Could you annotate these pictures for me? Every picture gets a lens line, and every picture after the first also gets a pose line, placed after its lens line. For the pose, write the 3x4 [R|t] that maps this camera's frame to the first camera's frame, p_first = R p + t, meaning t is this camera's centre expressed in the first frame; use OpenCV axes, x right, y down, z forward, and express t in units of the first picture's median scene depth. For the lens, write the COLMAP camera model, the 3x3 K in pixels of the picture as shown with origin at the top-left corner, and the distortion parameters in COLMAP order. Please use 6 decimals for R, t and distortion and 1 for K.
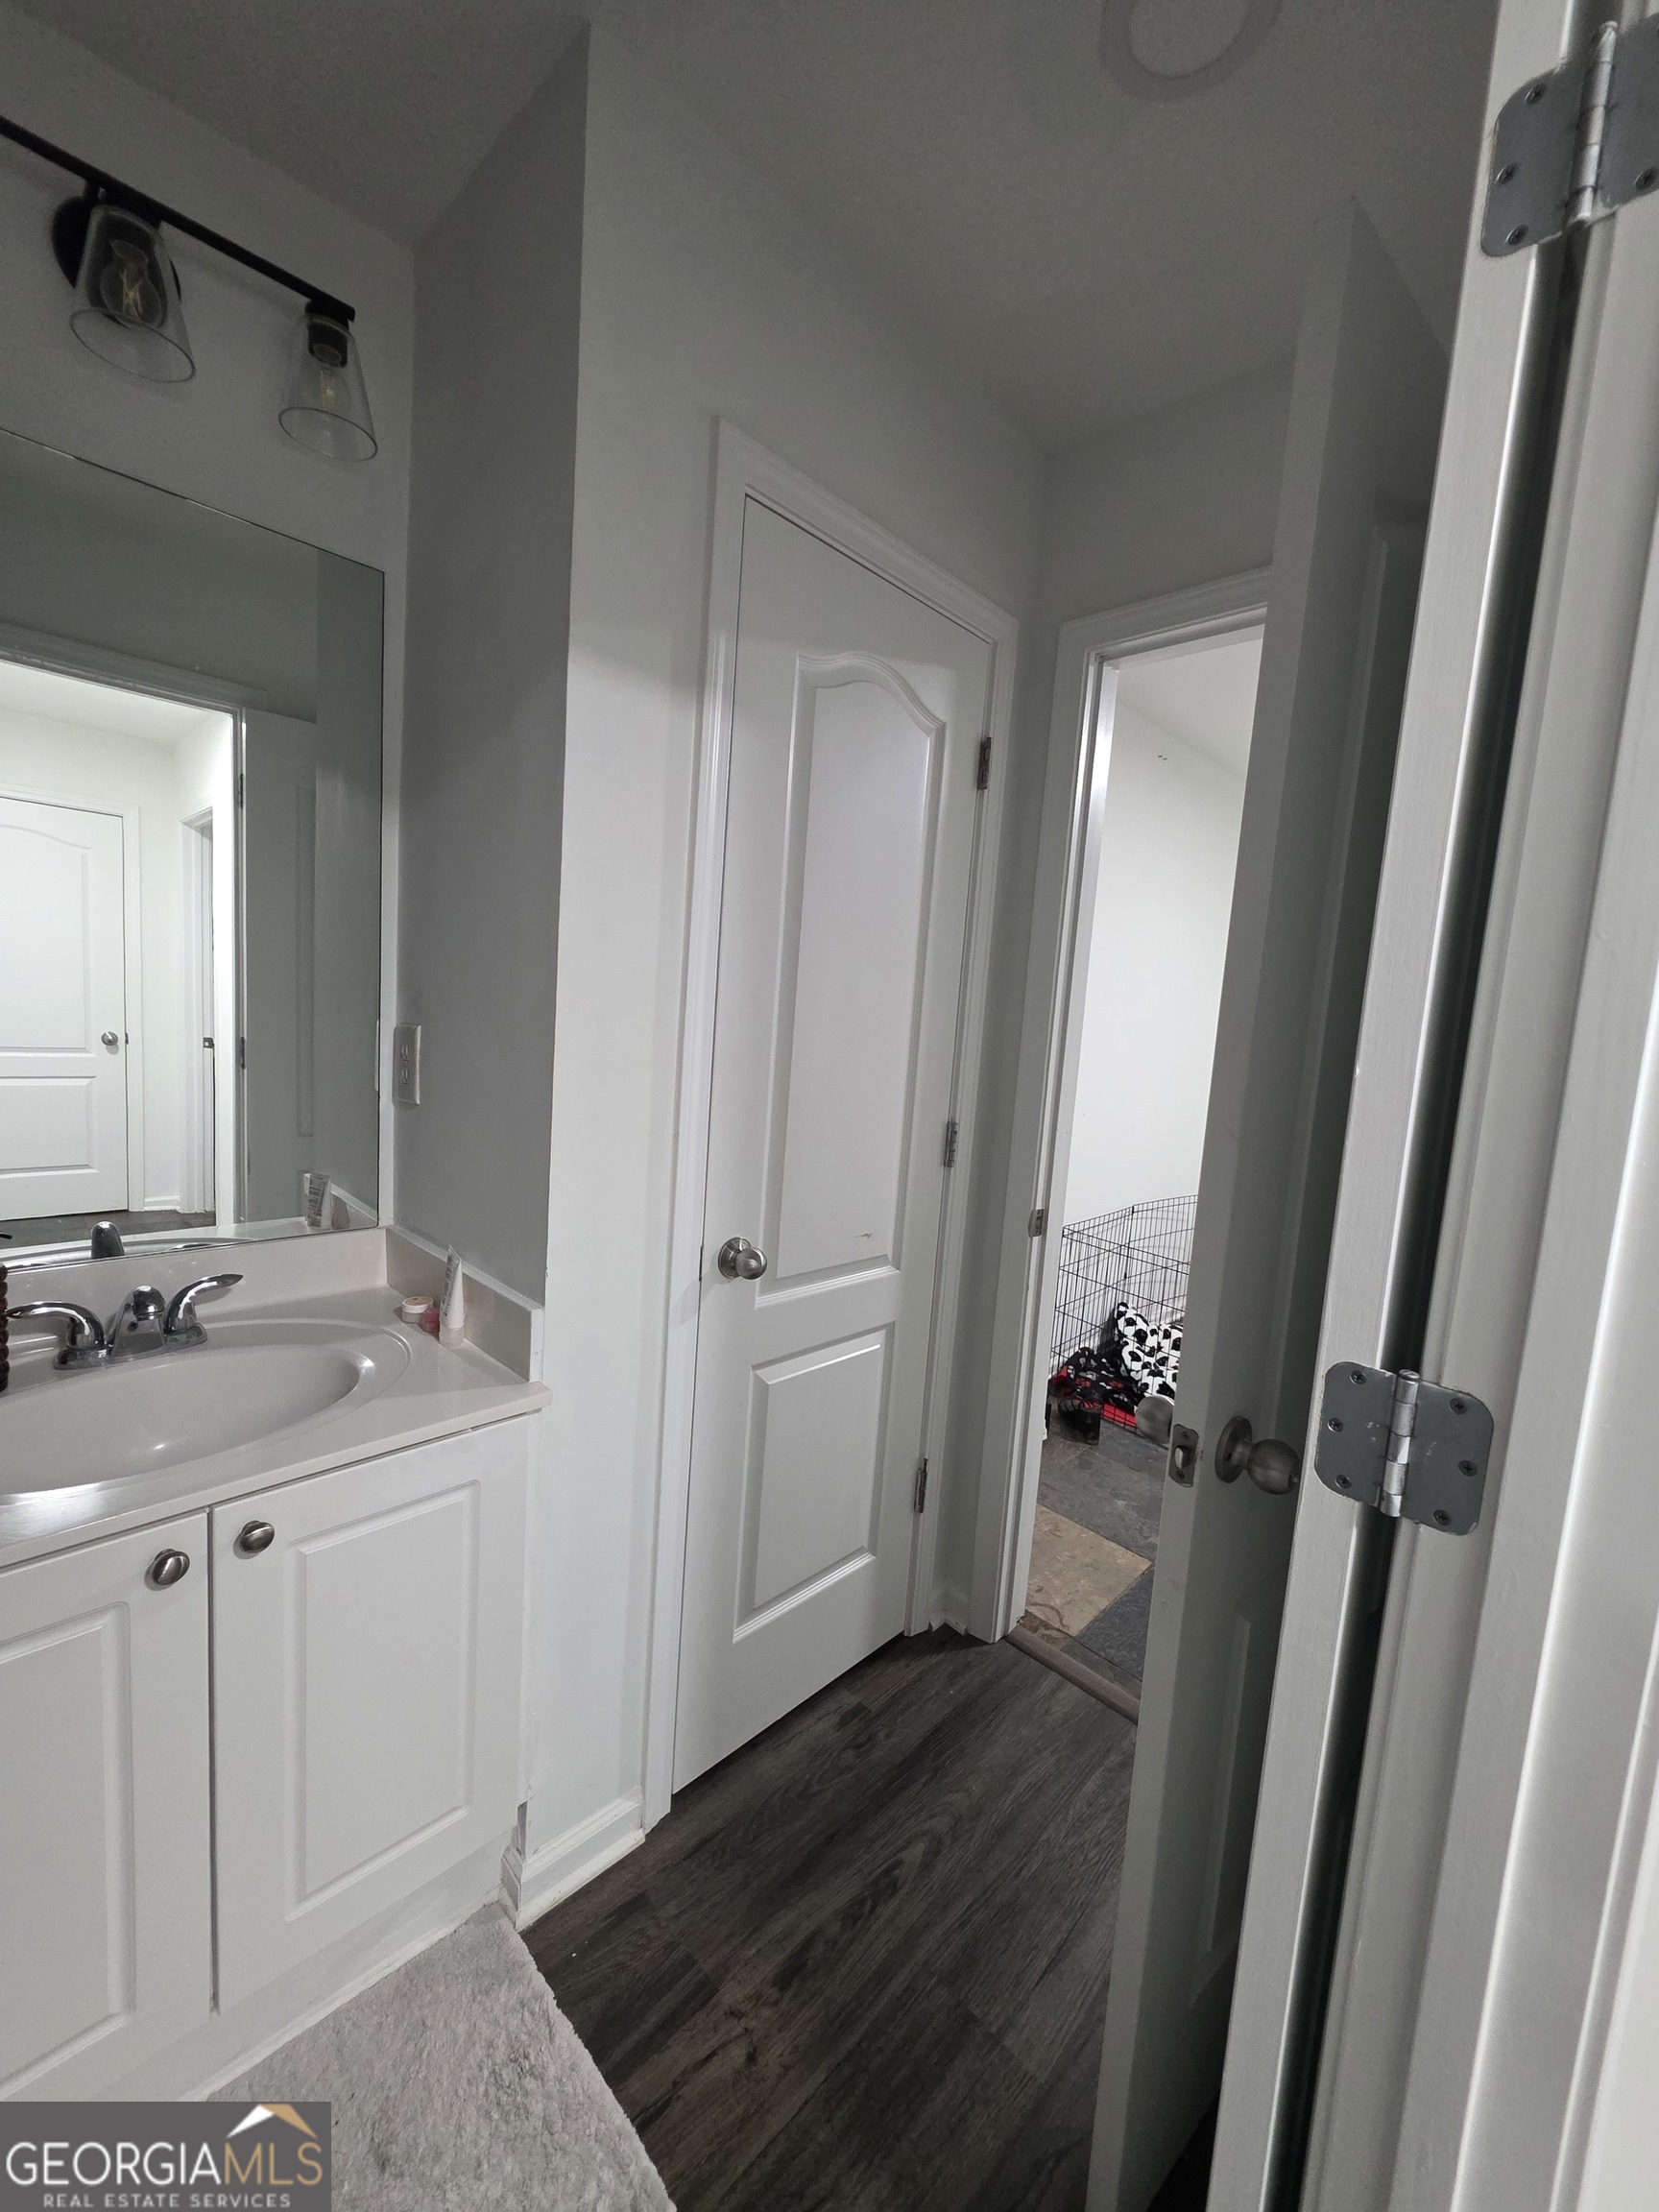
lens RADIAL K [[878.0, 0, 830.5], [0, 878.0, 1107.3], [0, 0, 1]] dist [0.001608, -0.000249]
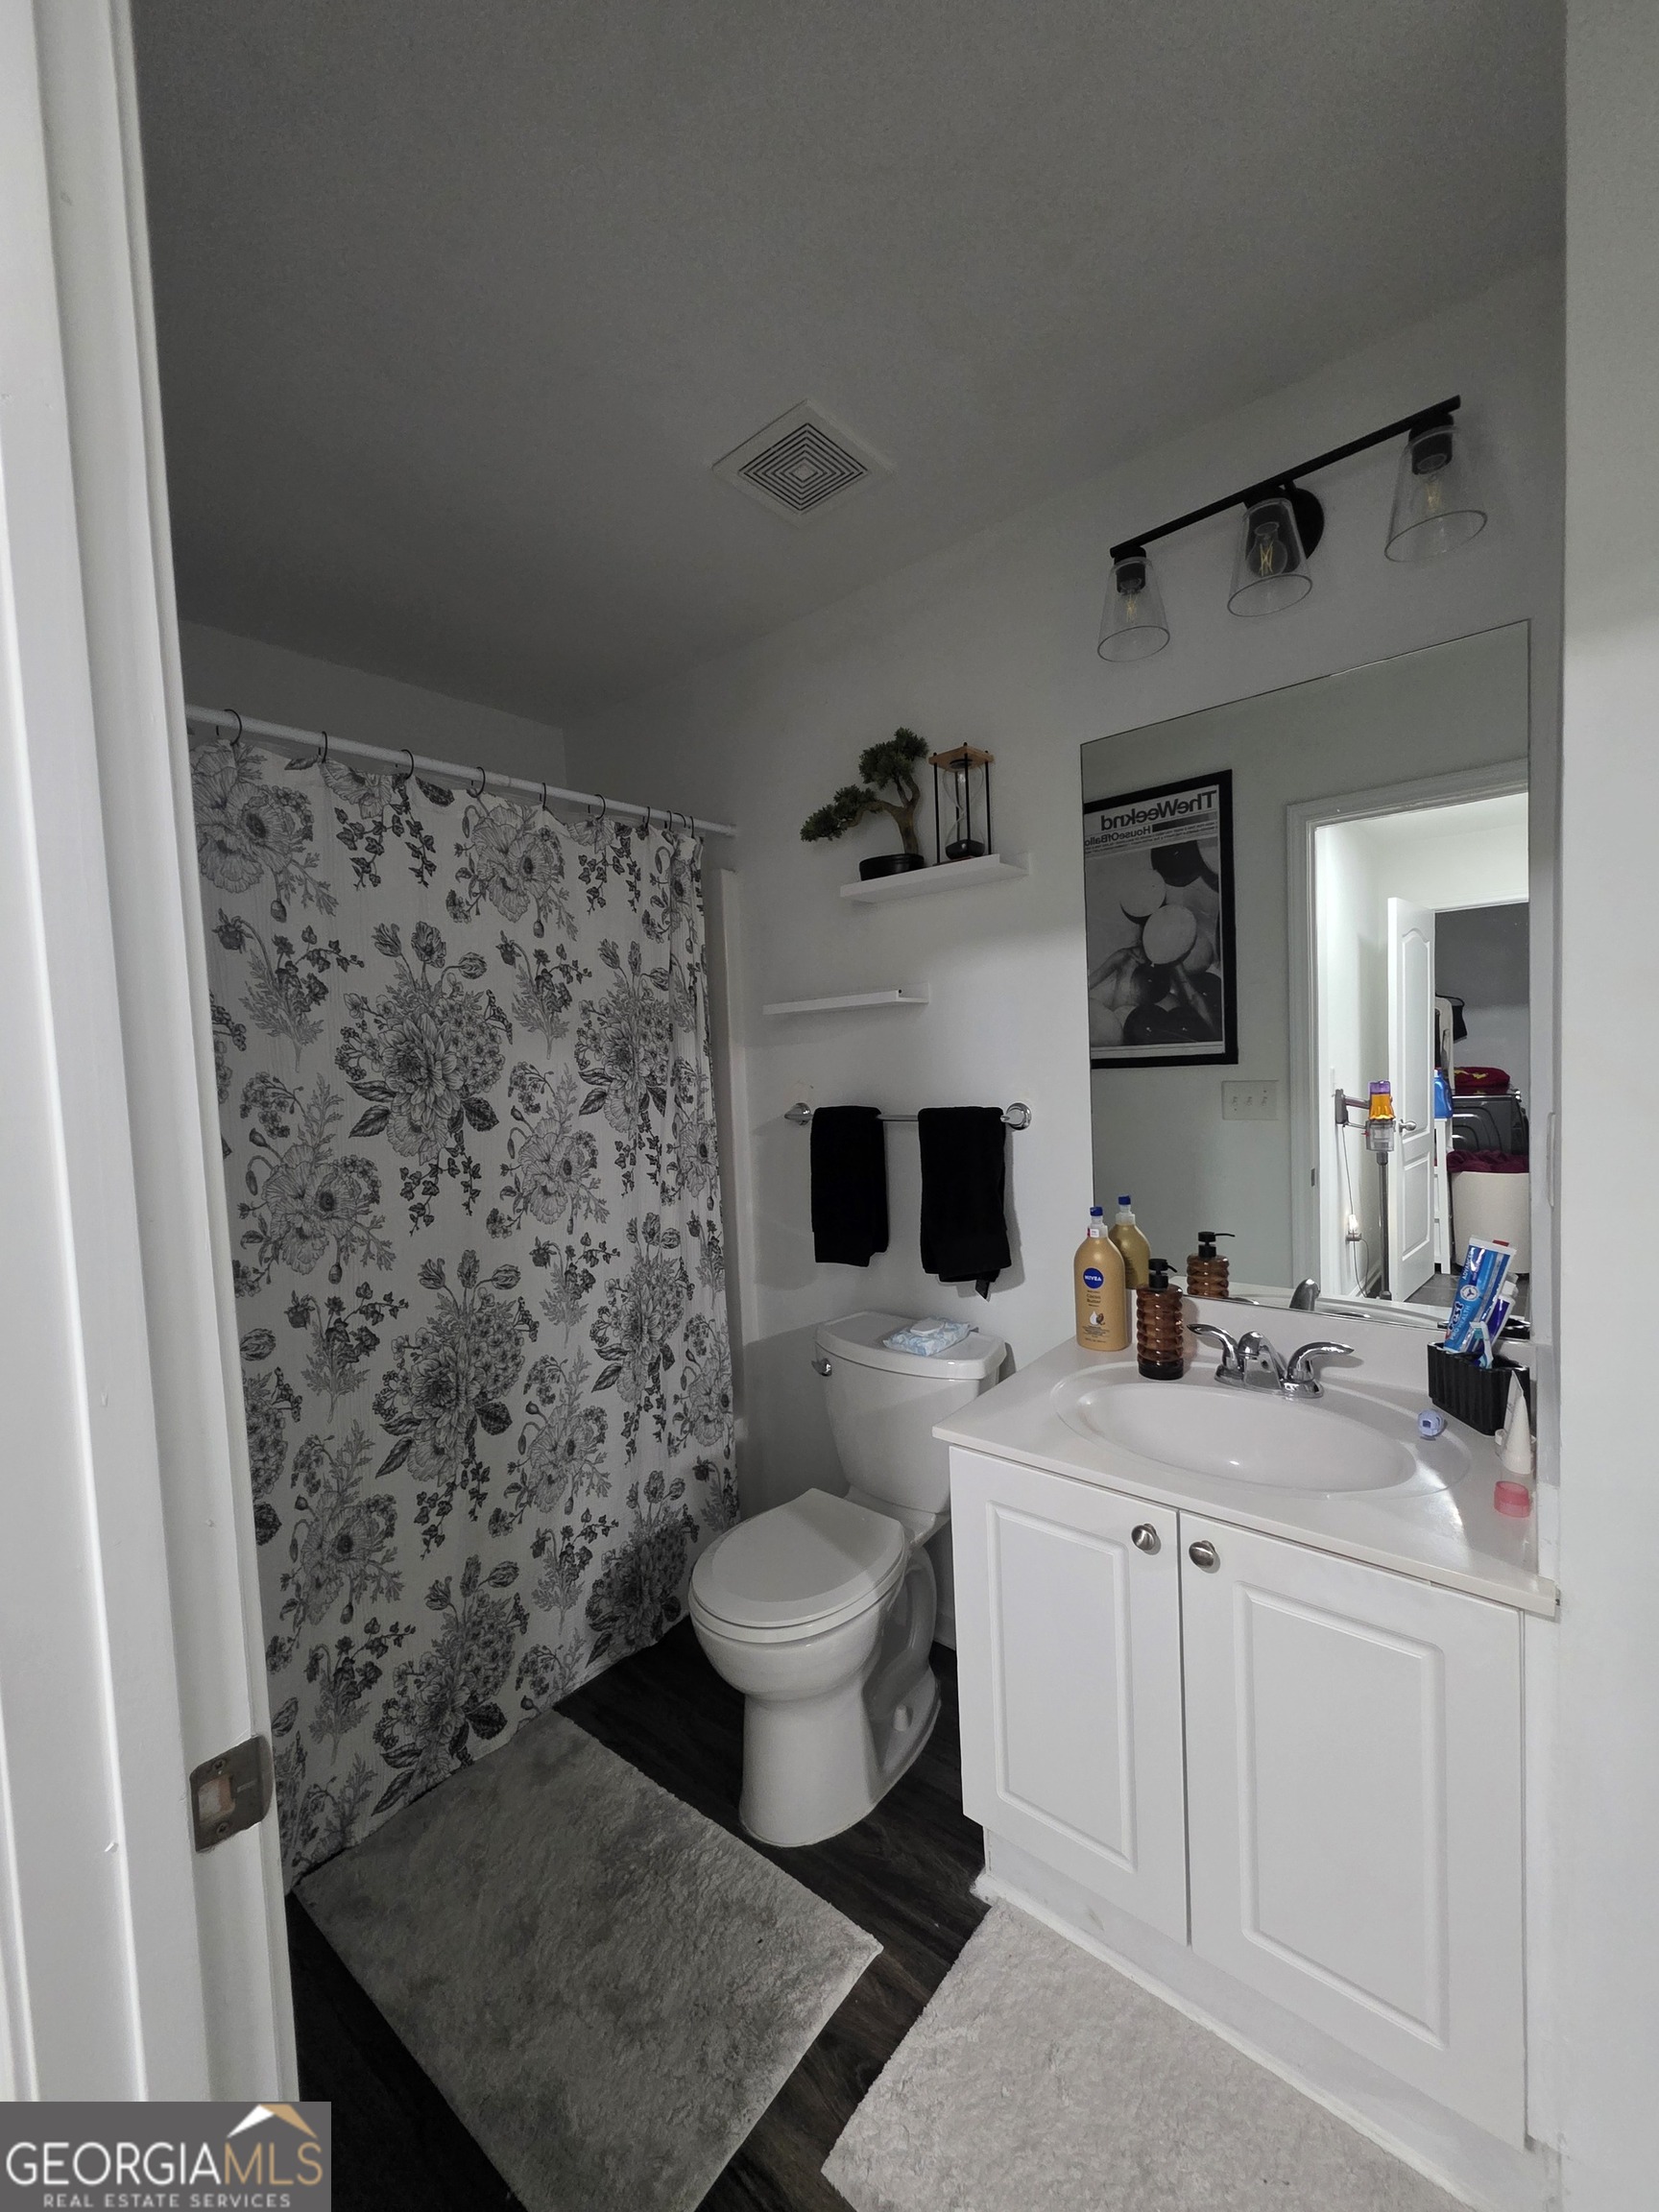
lens RADIAL K [[878.0, 0, 830.2], [0, 878.0, 1103.1], [0, 0, 1]] dist [0.001608, -0.000249]
pose [[0.074438, -0.020354, -0.997018, 0.427260], [-0.061841, 0.997773, -0.024987, -0.050717], [0.995306, 0.063516, 0.073014, 0.311501]]
